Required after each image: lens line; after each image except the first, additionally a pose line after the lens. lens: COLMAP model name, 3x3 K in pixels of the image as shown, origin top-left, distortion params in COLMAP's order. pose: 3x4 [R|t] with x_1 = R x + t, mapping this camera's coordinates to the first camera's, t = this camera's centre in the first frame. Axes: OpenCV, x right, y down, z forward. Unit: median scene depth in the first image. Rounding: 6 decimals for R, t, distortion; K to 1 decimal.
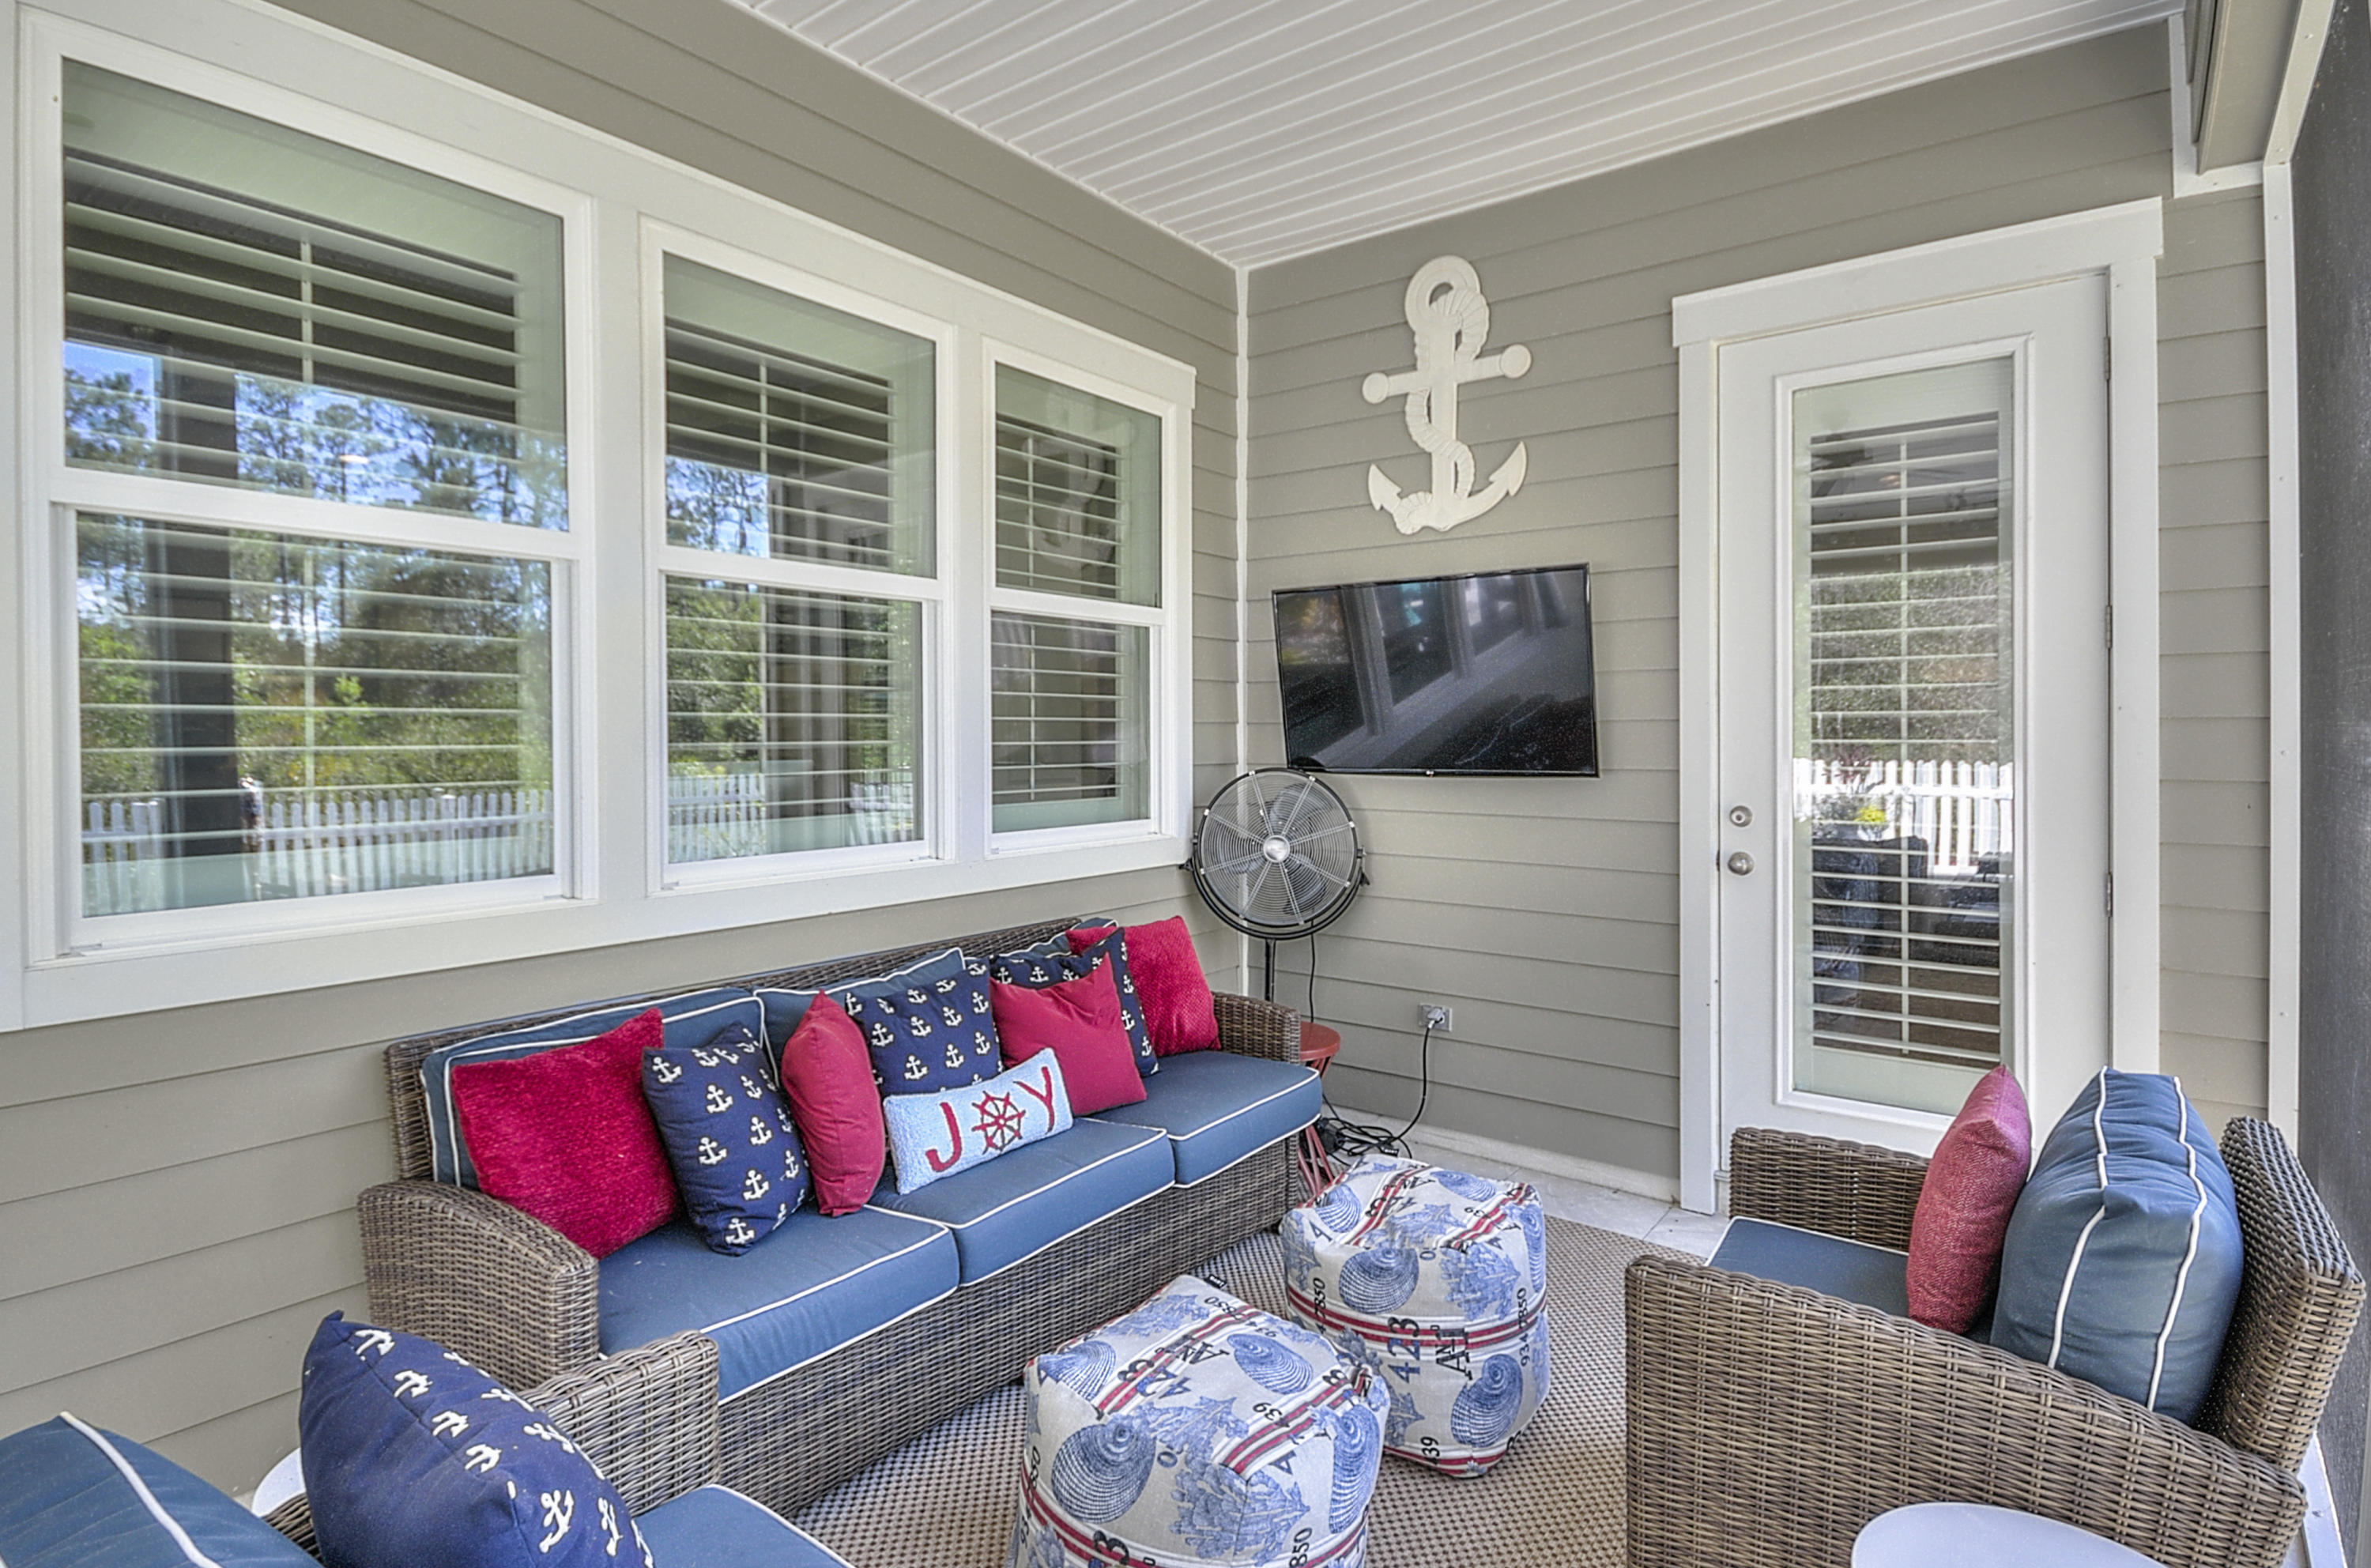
lens RADIAL K [[1220.5, 0, 1186.6], [0, 1220.5, 741.2], [0, 0, 1]] dist [-0.003365, -0.000710]
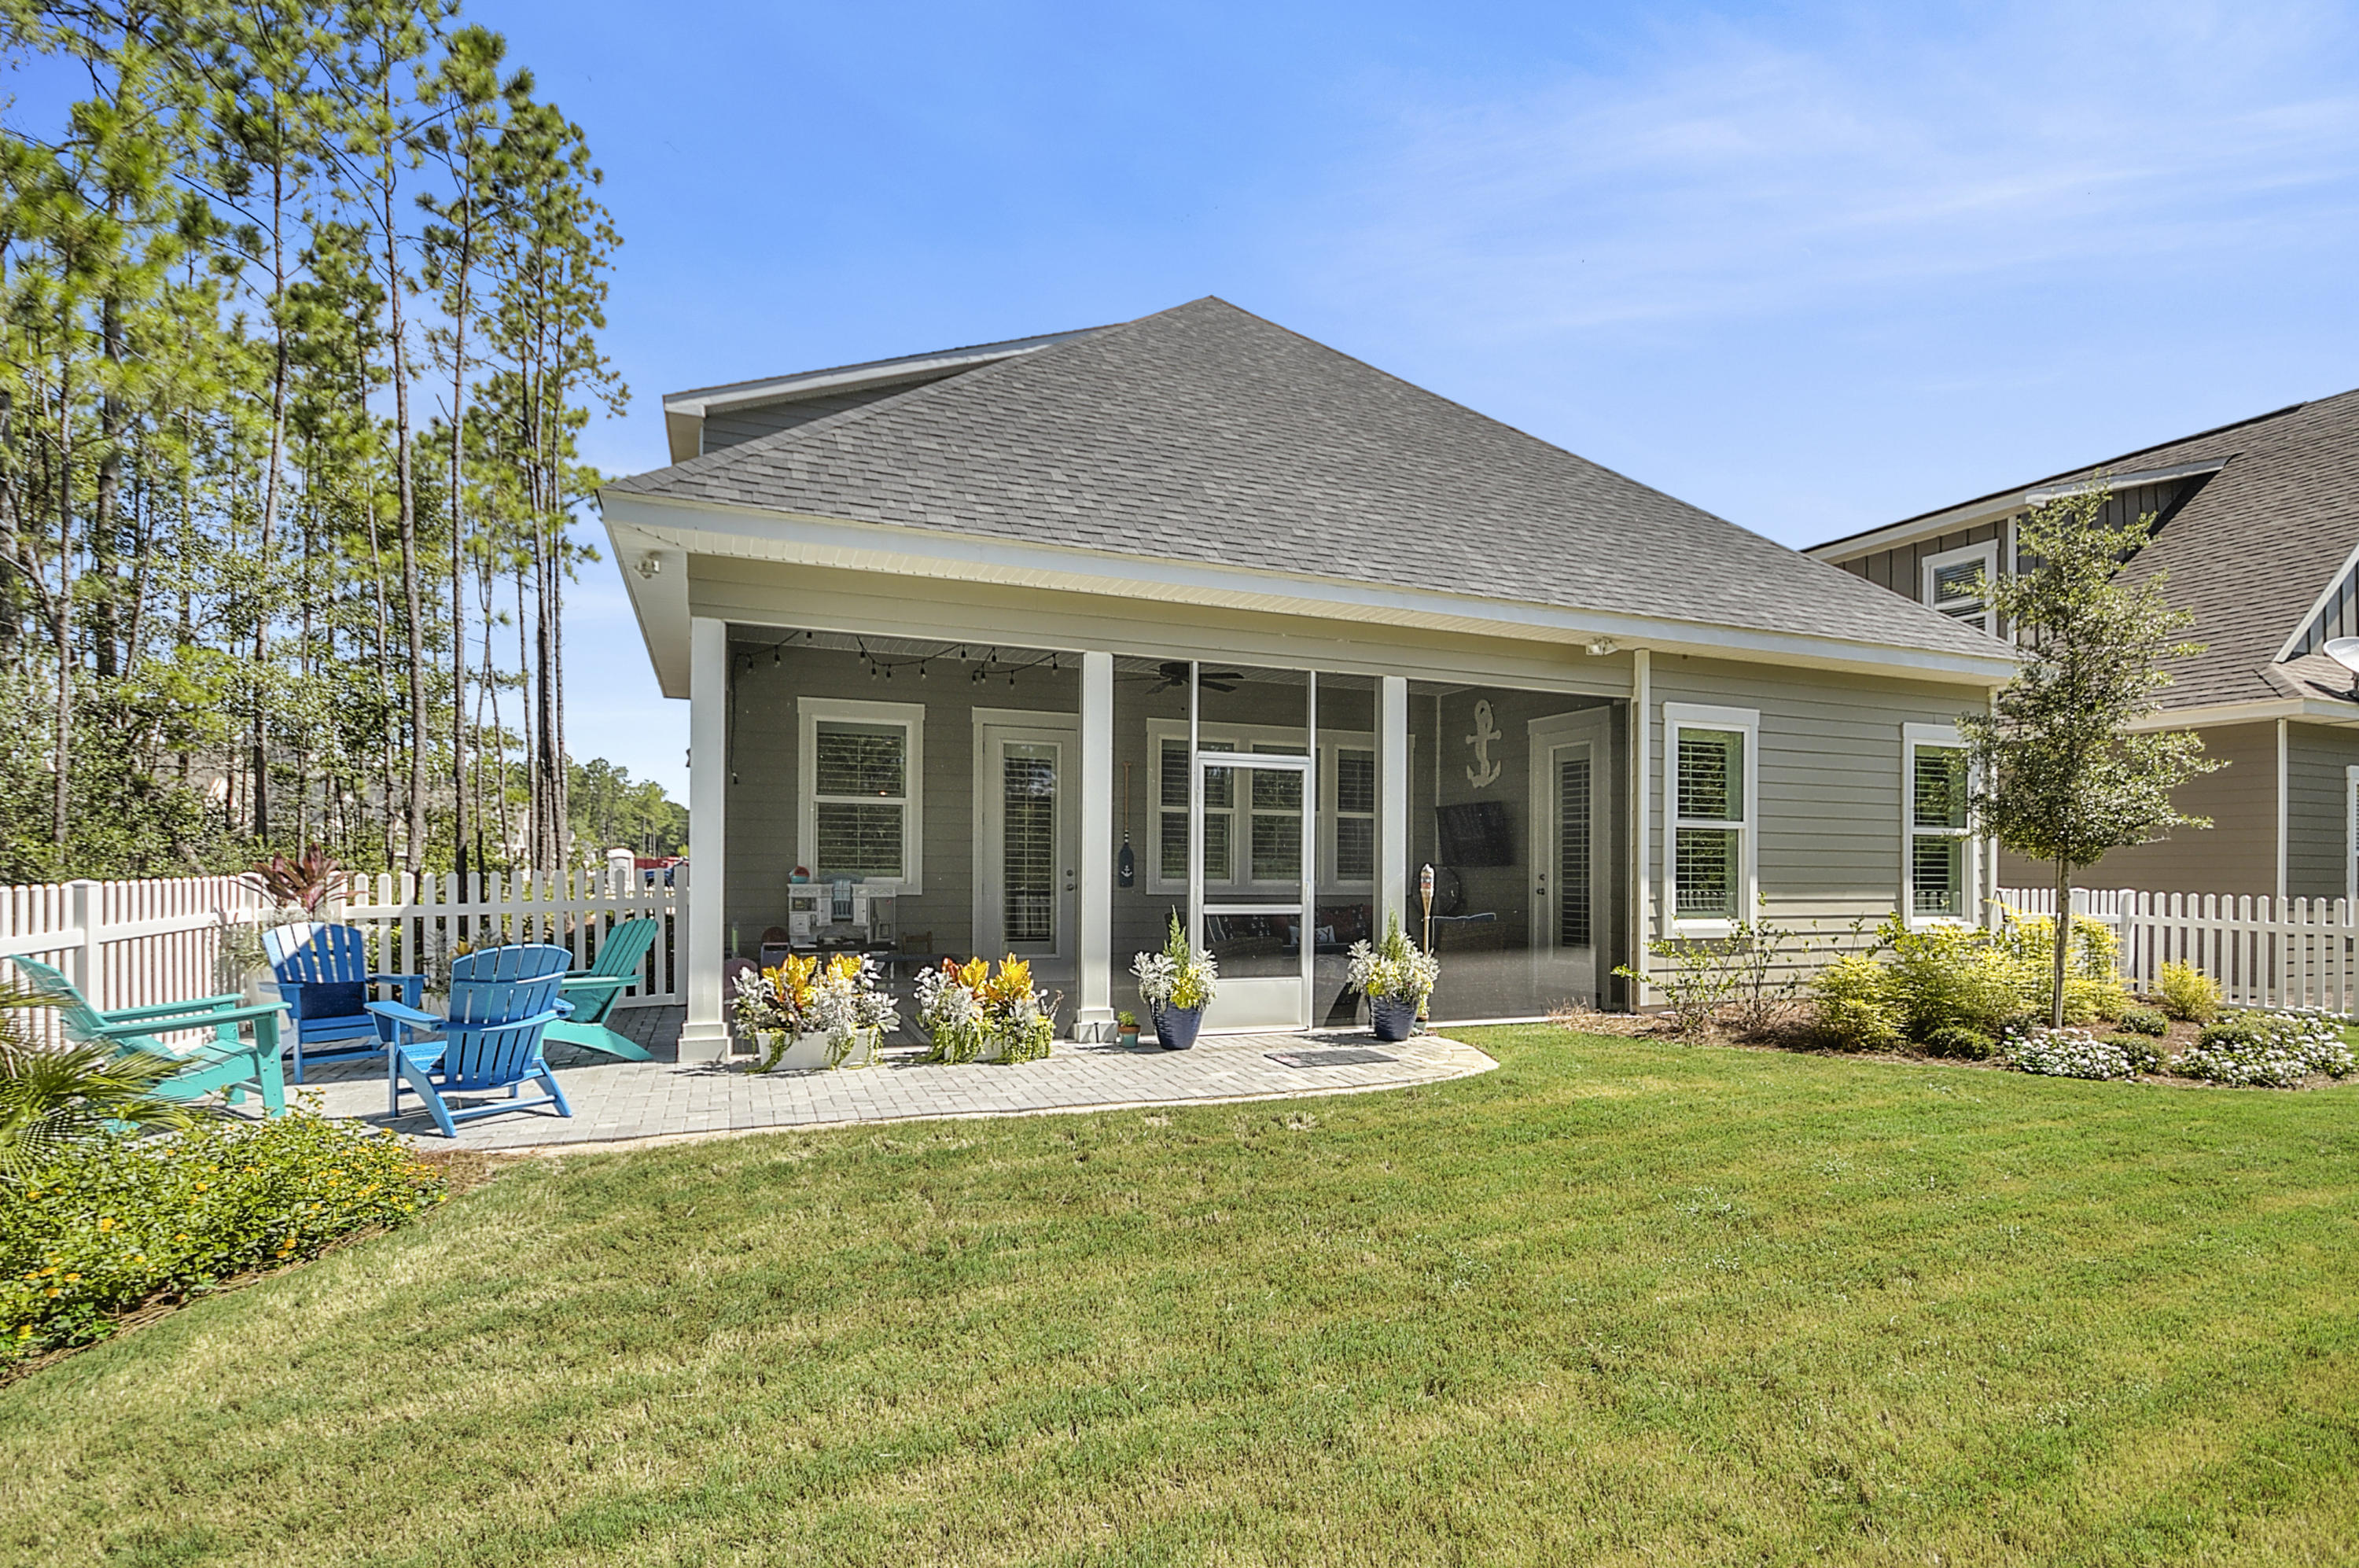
lens RADIAL K [[1103.6, 0, 1179.5], [0, 1103.6, 862.8], [0, 0, 1]] dist [-0.000024, 0.000008]
pose [[0.860830, 0.006367, -0.508853, 1.172199], [-0.008820, 0.999958, -0.002409, 0.039320], [0.508816, 0.006562, 0.860850, -2.168780]]
